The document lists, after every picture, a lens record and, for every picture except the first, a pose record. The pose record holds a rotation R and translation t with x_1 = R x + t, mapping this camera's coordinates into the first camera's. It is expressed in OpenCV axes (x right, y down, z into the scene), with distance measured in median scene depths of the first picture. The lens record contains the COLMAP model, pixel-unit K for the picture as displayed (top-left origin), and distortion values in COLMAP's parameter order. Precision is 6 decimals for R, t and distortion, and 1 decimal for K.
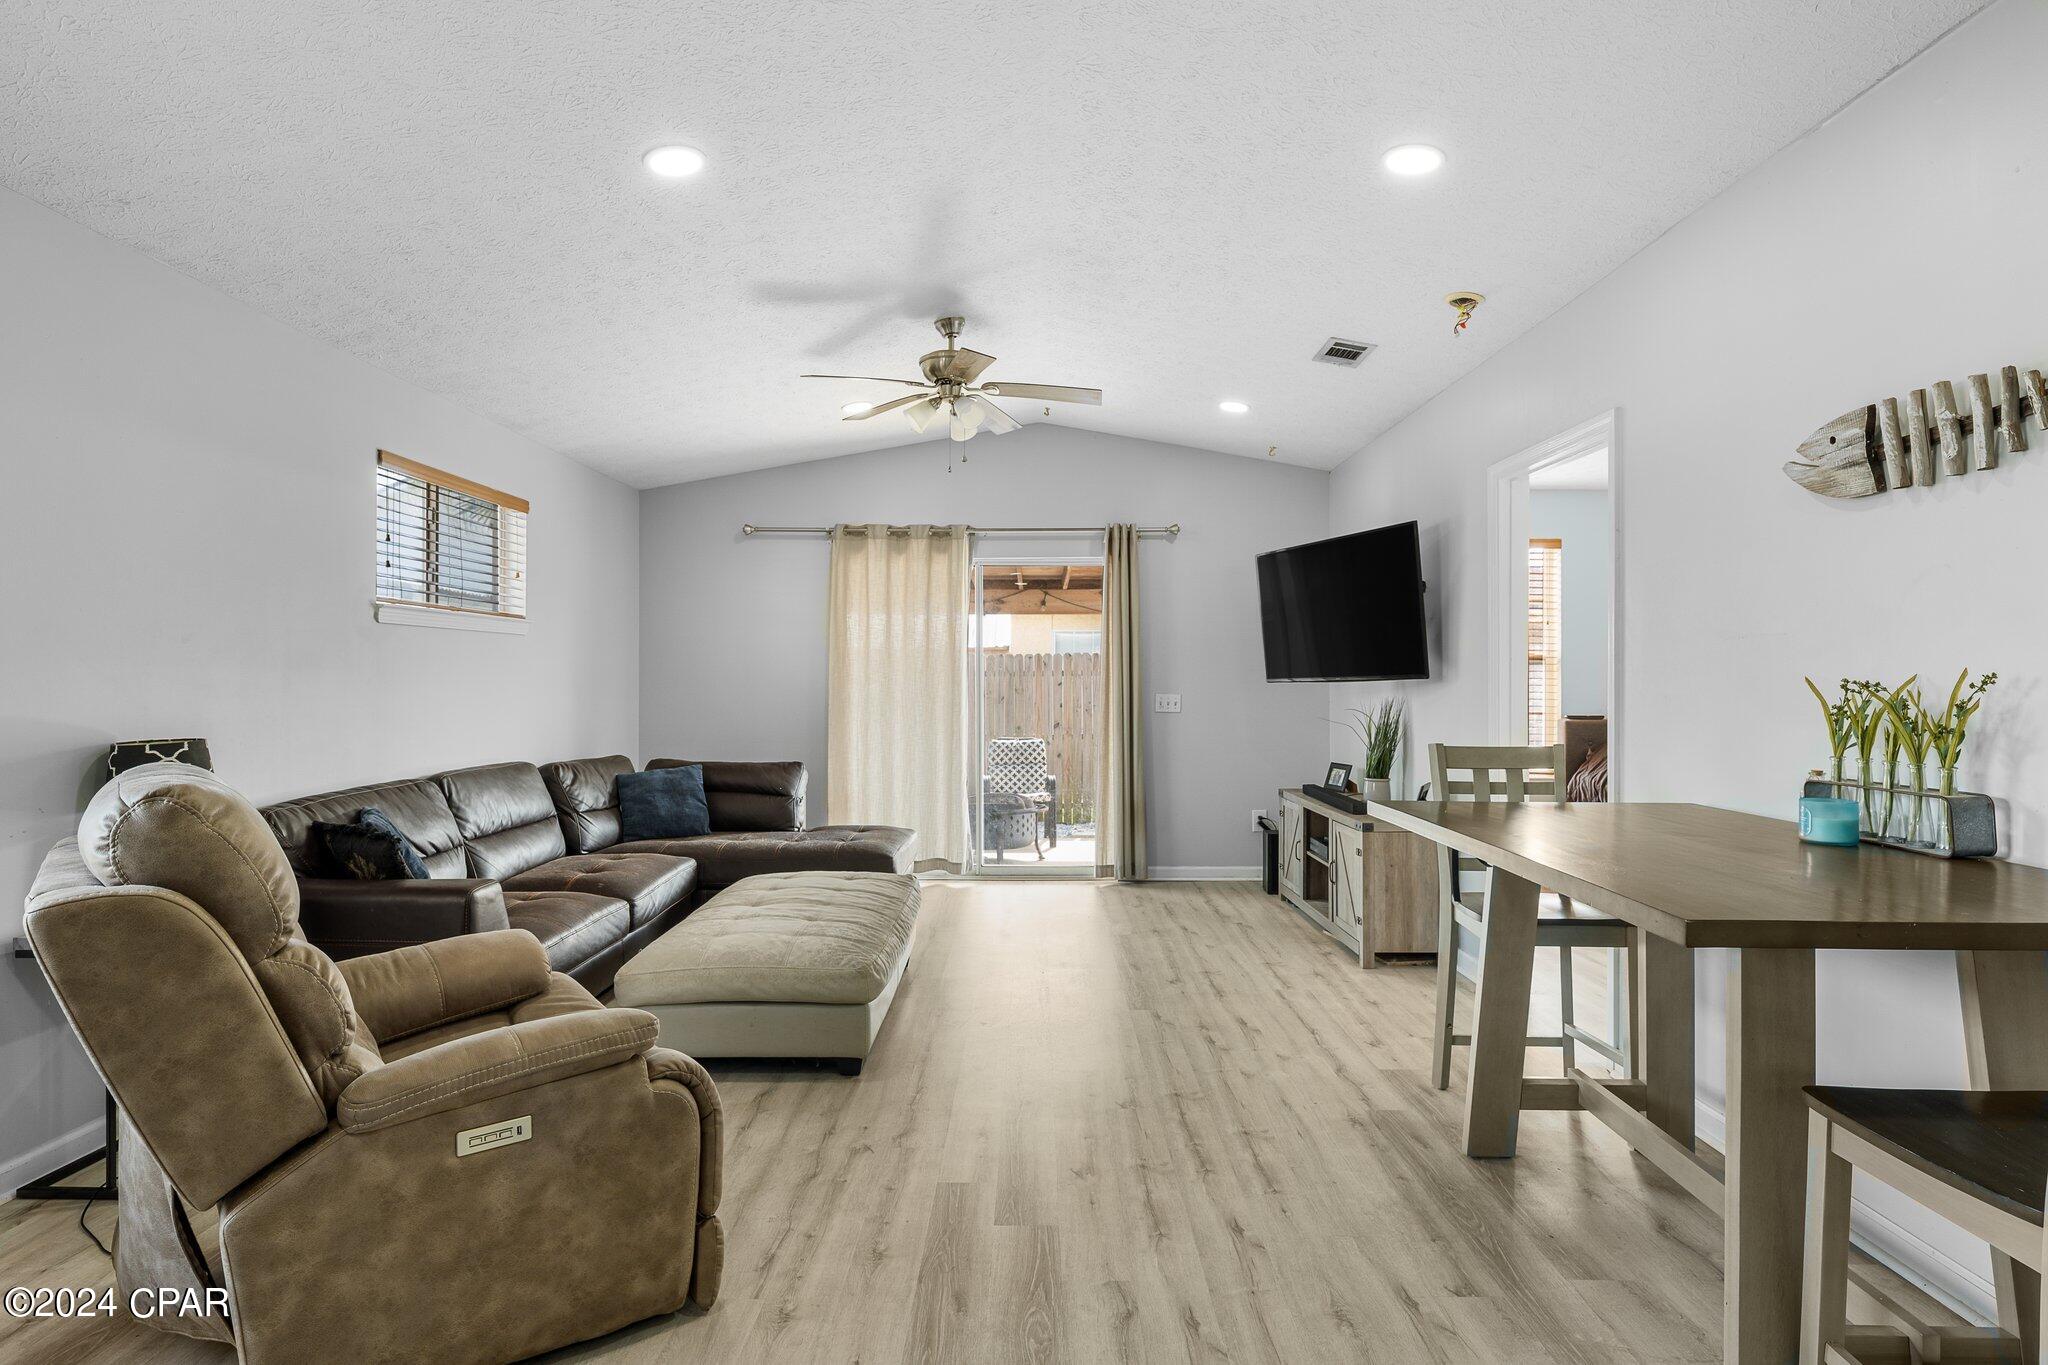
lens RADIAL K [[1082.6, 0, 1027.8], [0, 1082.6, 681.5], [0, 0, 1]] dist [-0.012431, 0.000372]
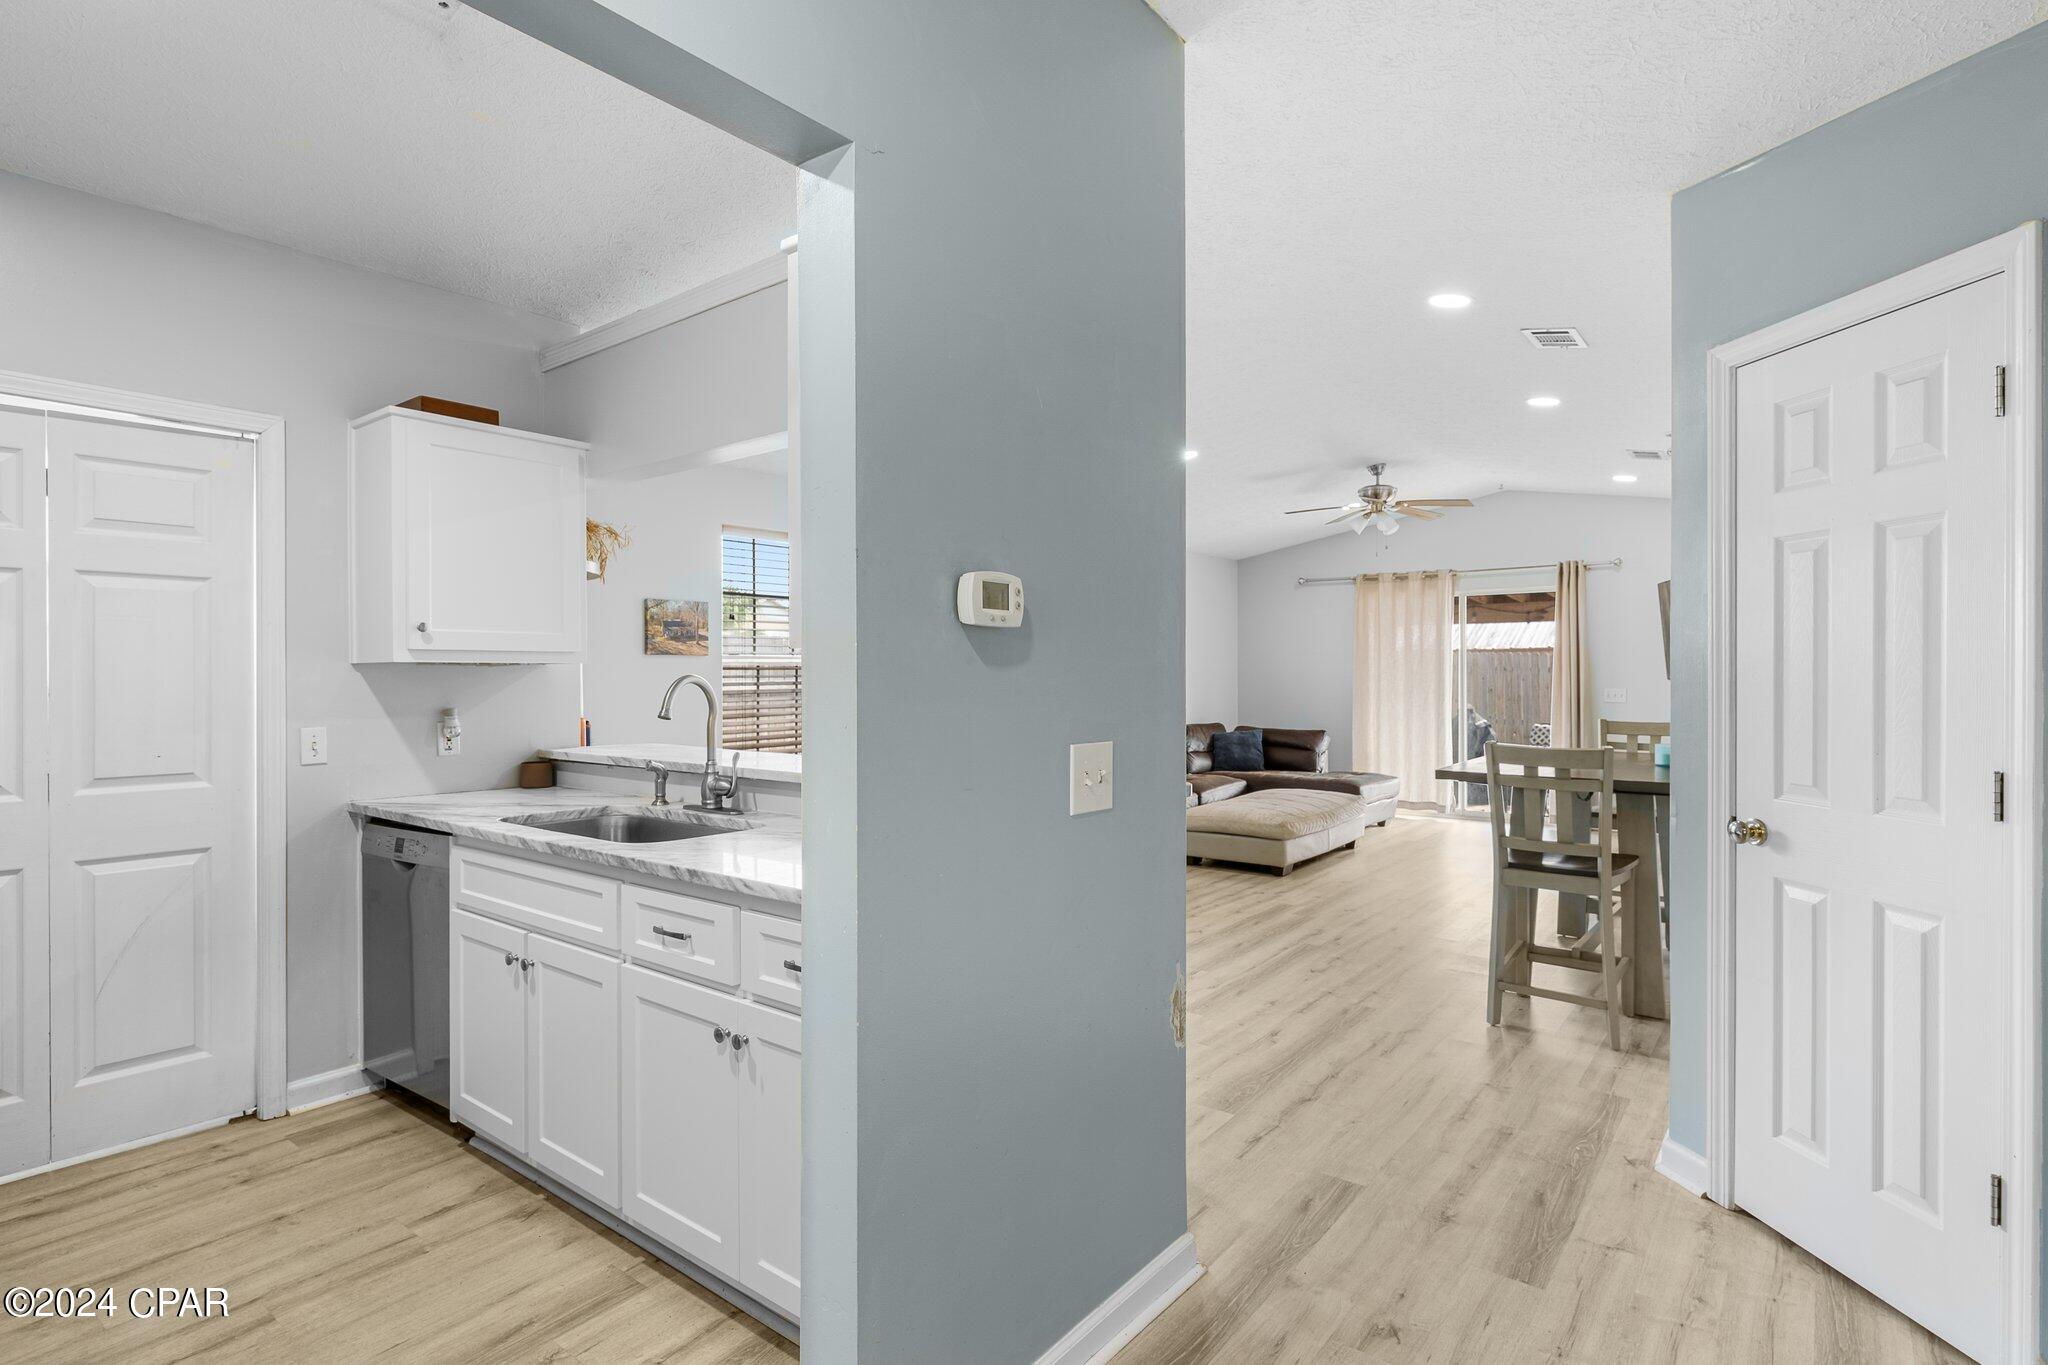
lens RADIAL K [[1031.6, 0, 1004.5], [0, 1031.6, 681.2], [0, 0, 1]] dist [0.000220, -0.002874]
pose [[0.785494, 0.000528, -0.618869, 0.384856], [0.005134, 0.999960, 0.007370, -0.011415], [0.618848, -0.008966, 0.785459, -0.509873]]
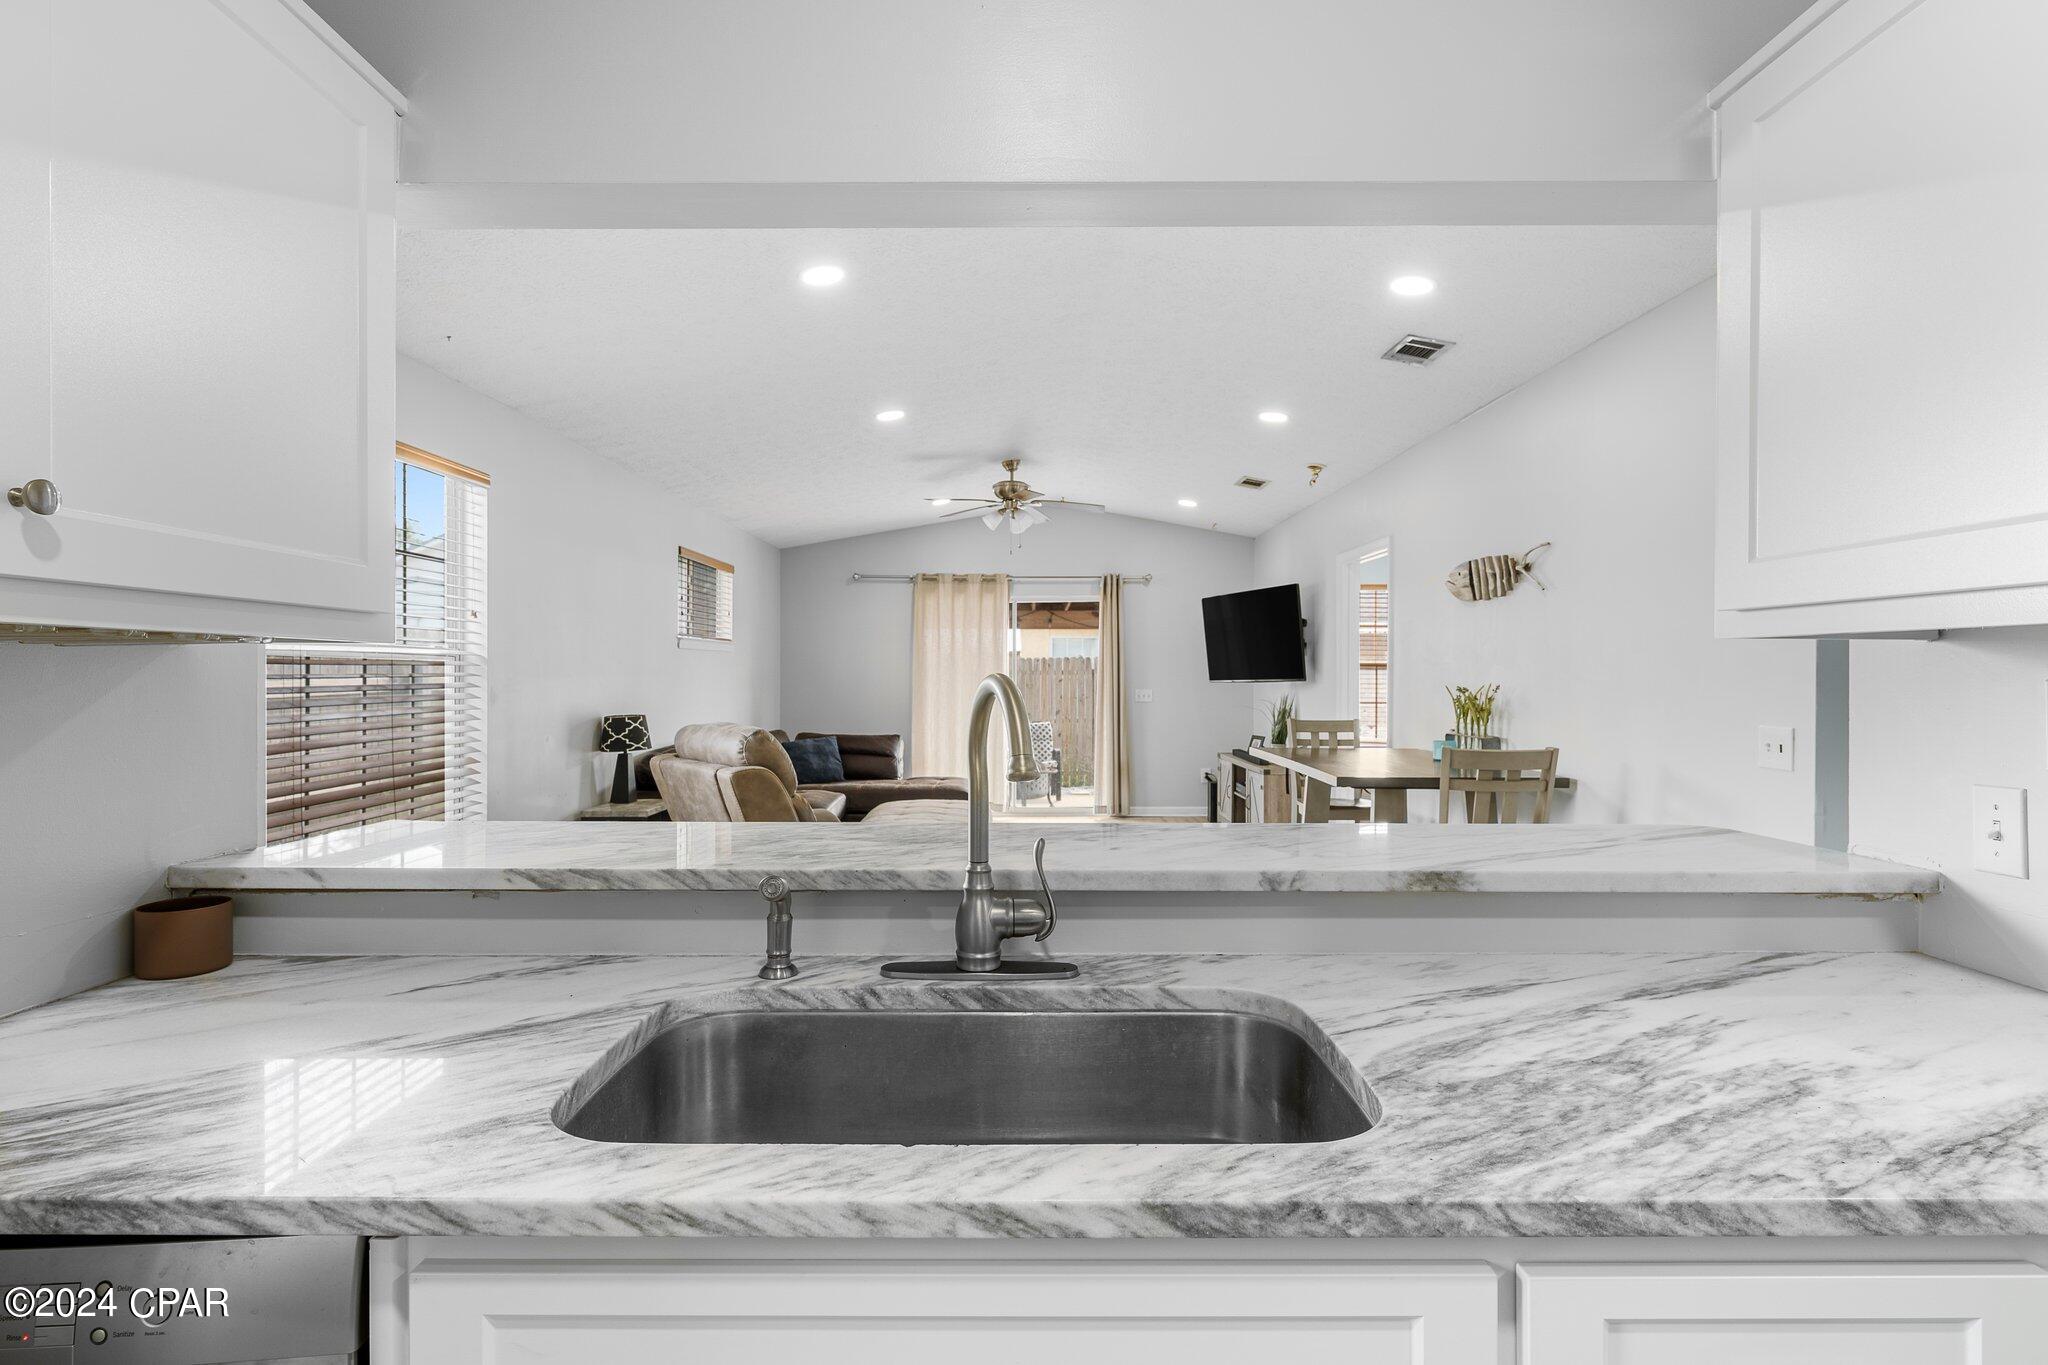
lens RADIAL K [[998.2, 0, 1023.4], [0, 998.2, 679.1], [0, 0, 1]] dist [0.007327, 0.000301]
pose [[0.999920, 0.000556, 0.012666, -0.060376], [-0.000626, 0.999984, 0.005542, -0.011569], [-0.012662, -0.005549, 0.999904, -0.419068]]
